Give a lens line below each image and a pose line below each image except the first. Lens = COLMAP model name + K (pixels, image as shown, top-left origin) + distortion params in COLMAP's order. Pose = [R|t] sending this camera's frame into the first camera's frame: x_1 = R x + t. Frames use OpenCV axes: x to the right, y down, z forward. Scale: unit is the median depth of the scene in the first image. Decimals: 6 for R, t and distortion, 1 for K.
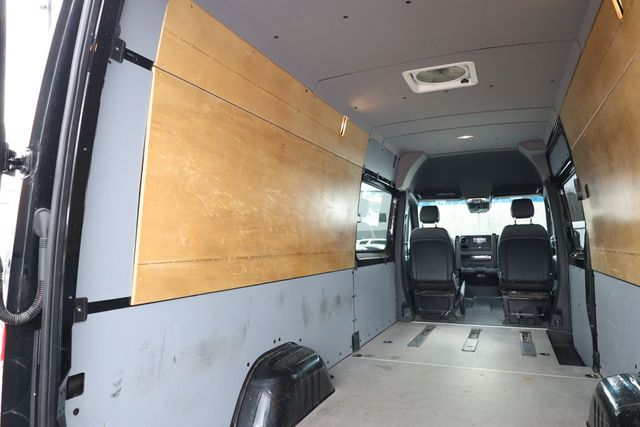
lens RADIAL K [[441.0, 0, 321.7], [0, 441.0, 211.0], [0, 0, 1]] dist [-0.020616, 0.005003]
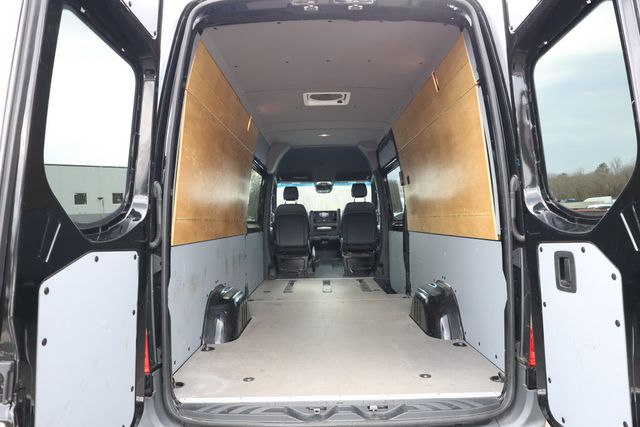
lens RADIAL K [[441.0, 0, 322.4], [0, 441.0, 213.9], [0, 0, 1]] dist [-0.020616, 0.005003]
pose [[0.917931, 0.002507, 0.396731, -0.231547], [-0.022650, 0.998680, 0.046095, 0.007992], [-0.396092, -0.051298, 0.916777, -0.255724]]
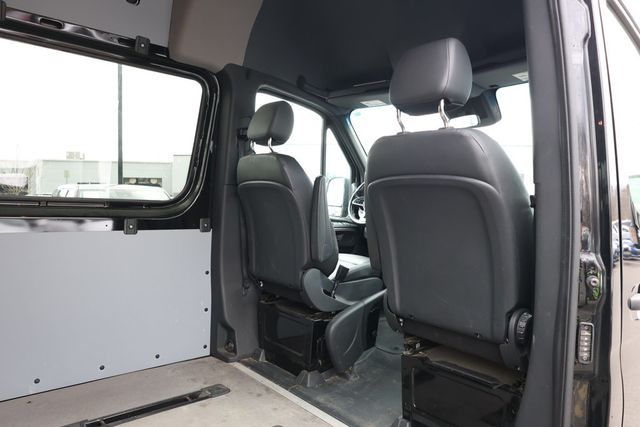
lens RADIAL K [[441.0, 0, 319.5], [0, 441.0, 211.4], [0, 0, 1]] dist [-0.020616, 0.005003]
pose [[0.904556, 0.056217, -0.422633, 0.639258], [-0.010983, 0.994013, 0.108713, 0.062524], [0.426214, -0.093695, 0.899757, 0.867028]]
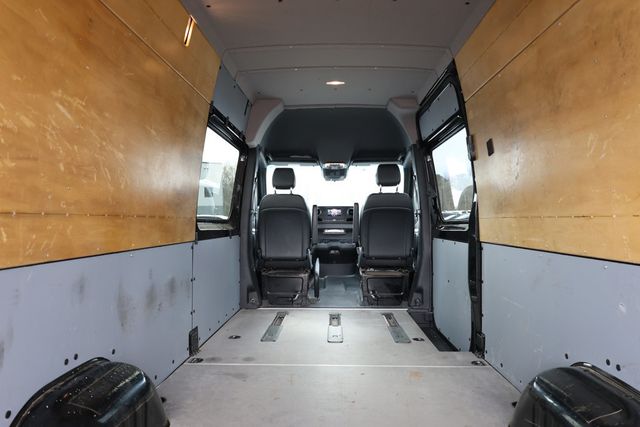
lens RADIAL K [[469.9, 0, 320.2], [0, 469.9, 210.0], [0, 0, 1]] dist [-0.011686, 0.013907]
pose [[0.930464, 0.022133, 0.365715, -0.017237], [-0.039916, 0.998356, 0.041134, 0.038155], [-0.364204, -0.052871, 0.929817, 0.207529]]
